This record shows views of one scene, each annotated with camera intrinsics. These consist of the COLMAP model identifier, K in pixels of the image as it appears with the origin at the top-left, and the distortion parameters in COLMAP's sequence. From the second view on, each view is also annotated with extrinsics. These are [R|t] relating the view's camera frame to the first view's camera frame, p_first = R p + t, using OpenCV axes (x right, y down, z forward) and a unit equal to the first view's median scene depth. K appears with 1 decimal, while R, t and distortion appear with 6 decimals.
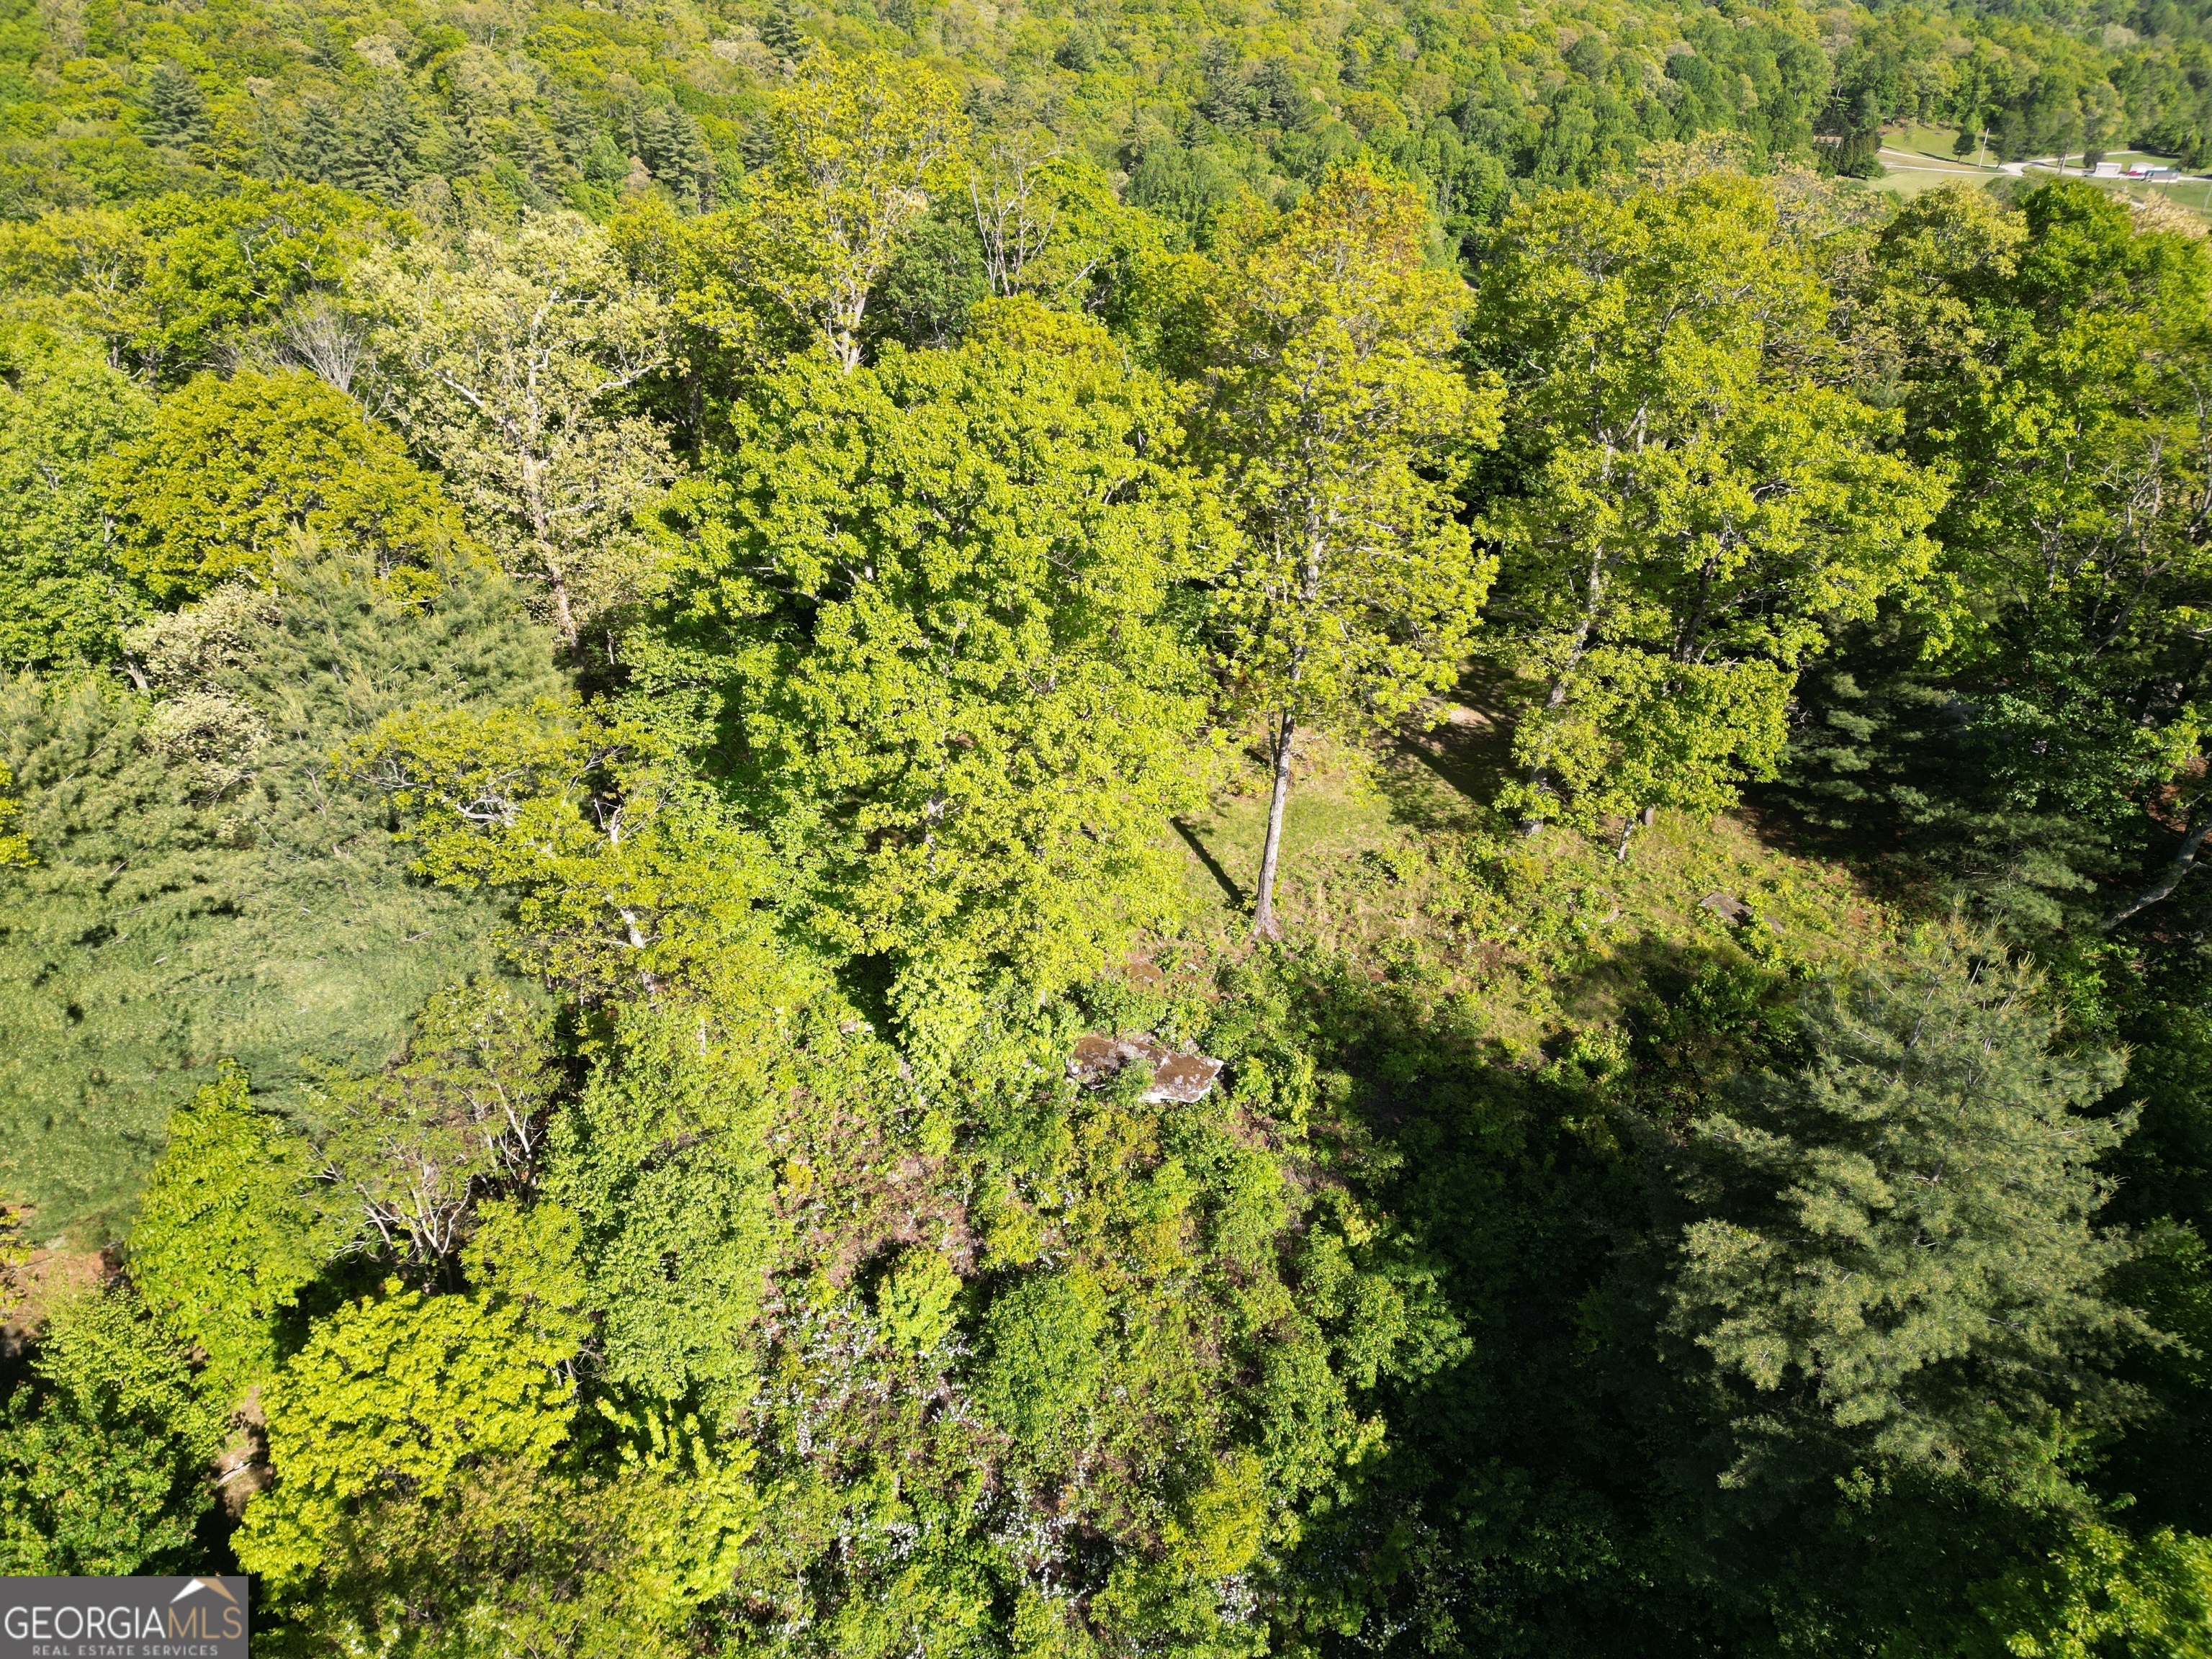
lens RADIAL K [[1536.8, 0, 1106.0], [0, 1536.8, 829.5], [0, 0, 1]] dist [0.089500, -0.100816]
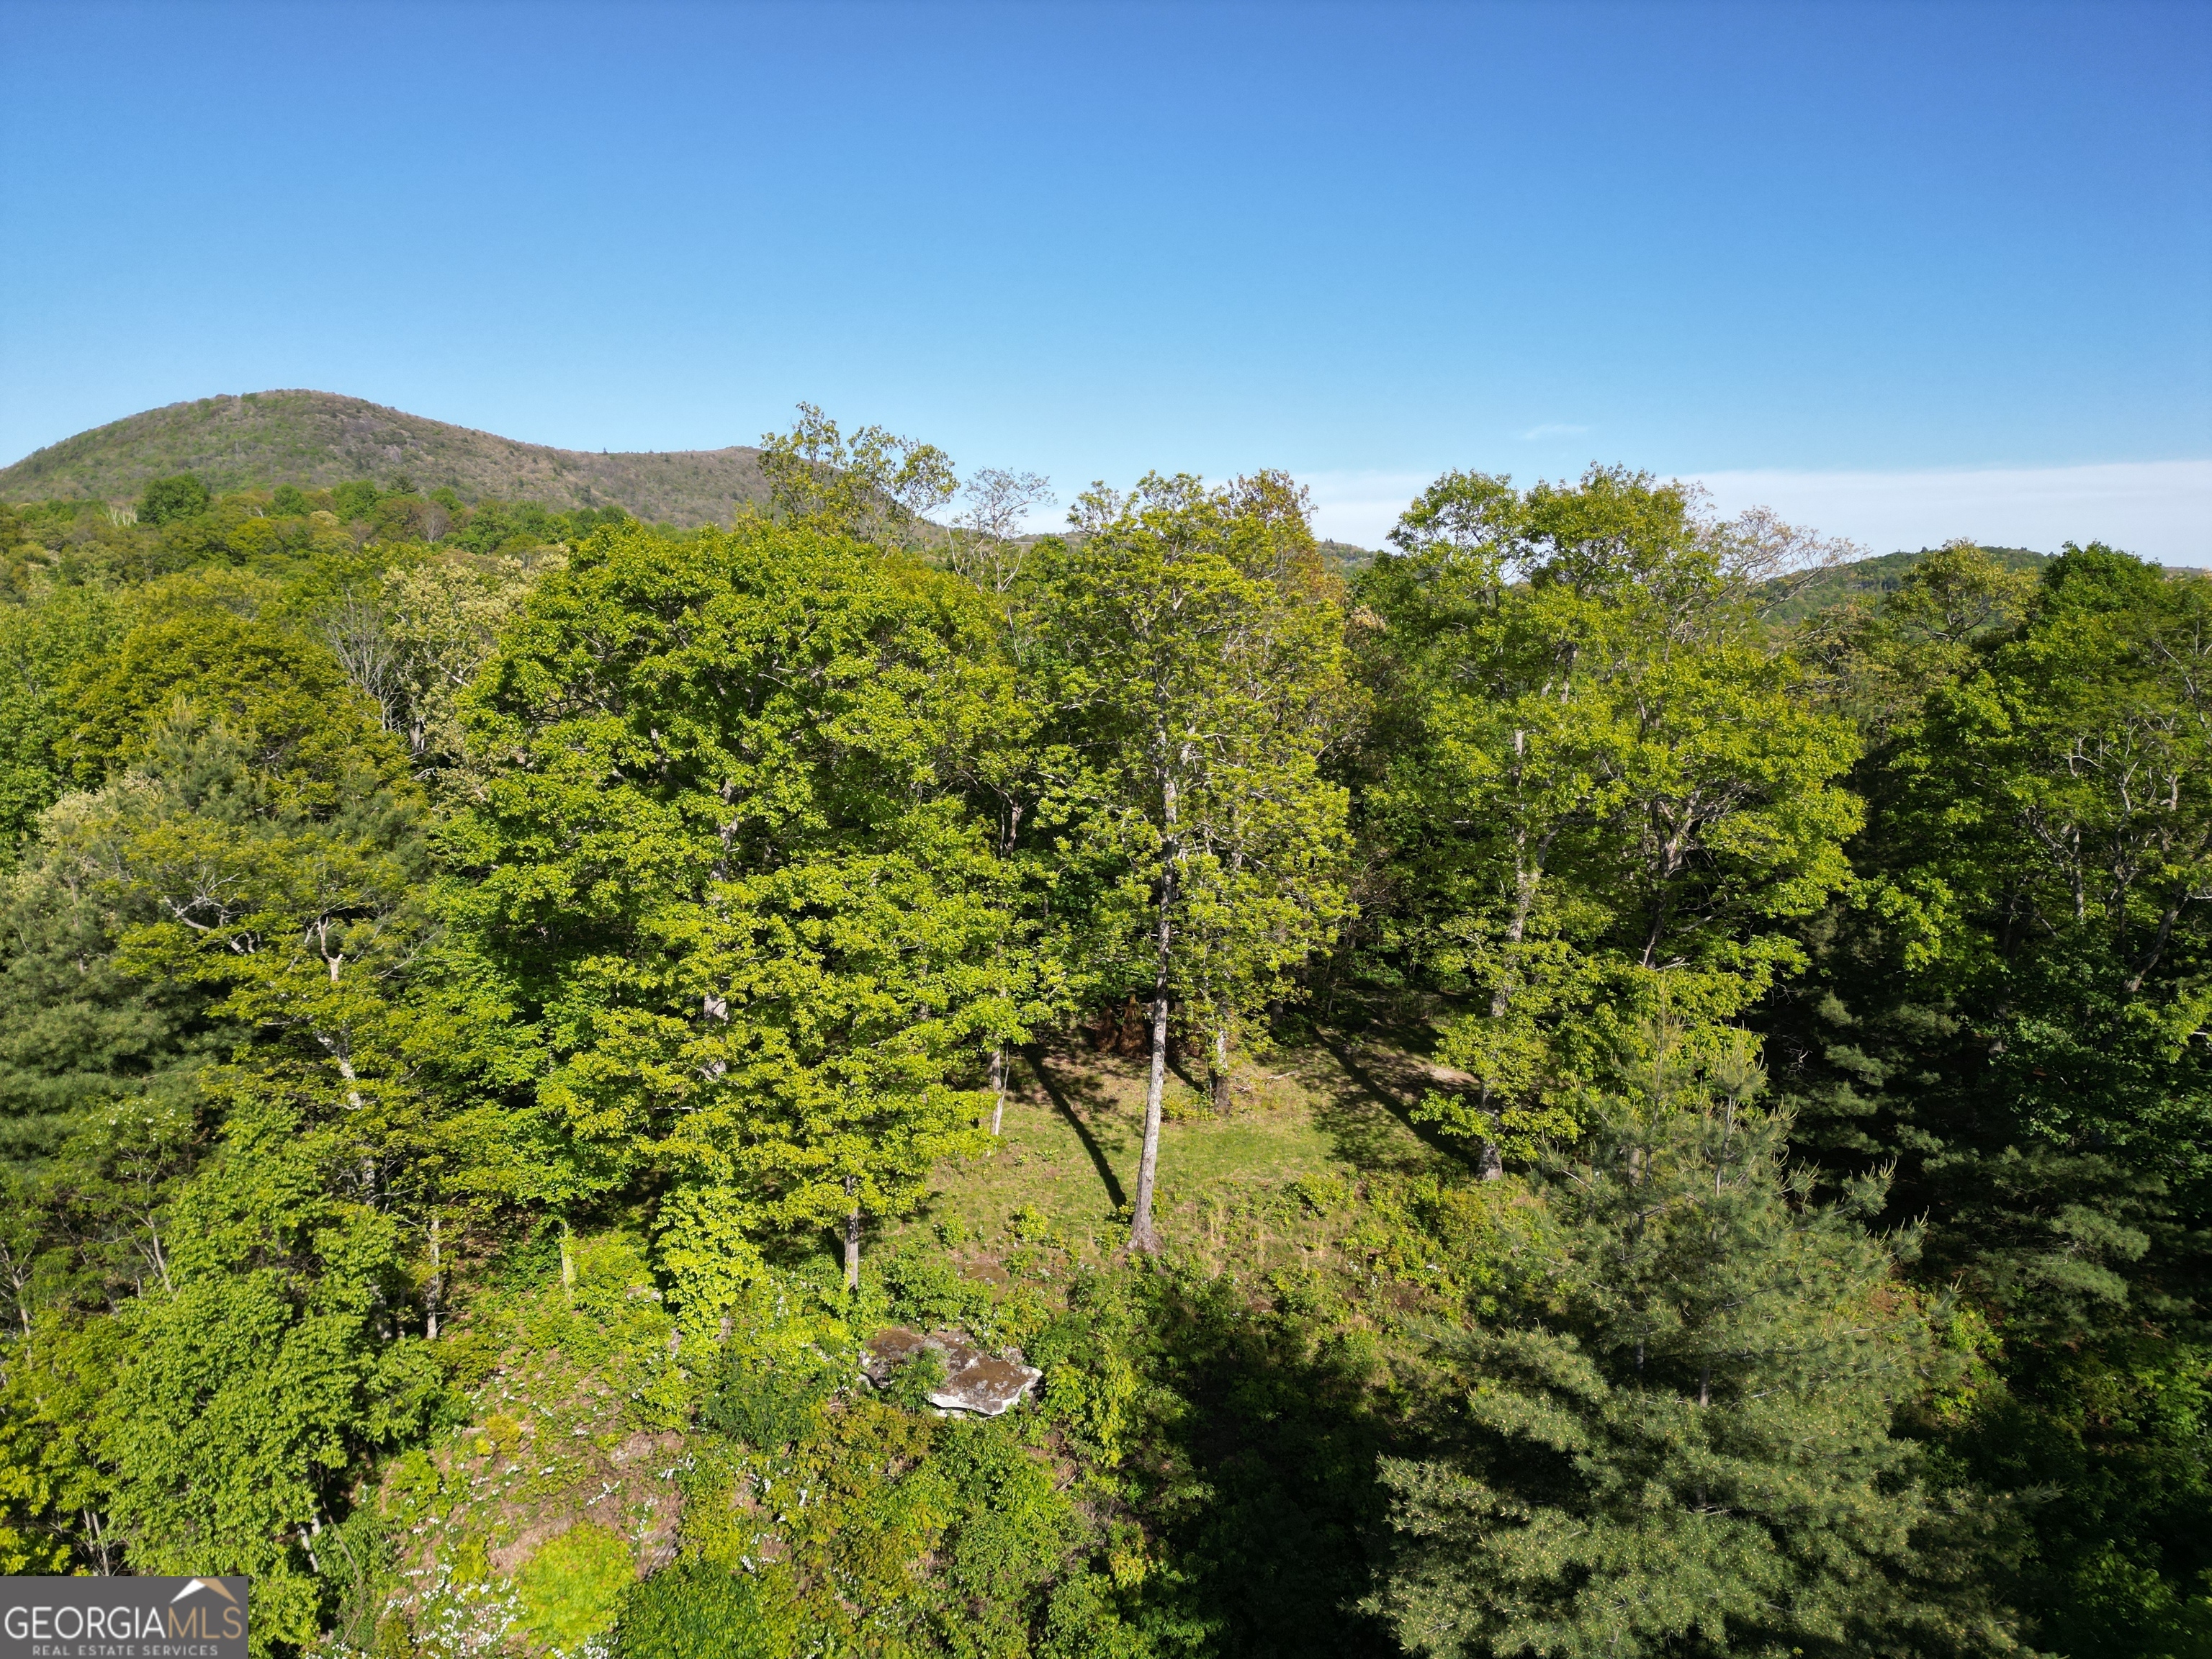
lens RADIAL K [[1536.8, 0, 1106.0], [0, 1536.8, 829.5], [0, 0, 1]] dist [0.089500, -0.100816]
pose [[0.982789, 0.032789, -0.181796, 0.240684], [-0.096738, 0.929742, -0.355277, 0.164133], [0.157374, 0.366749, 0.916913, 0.117631]]
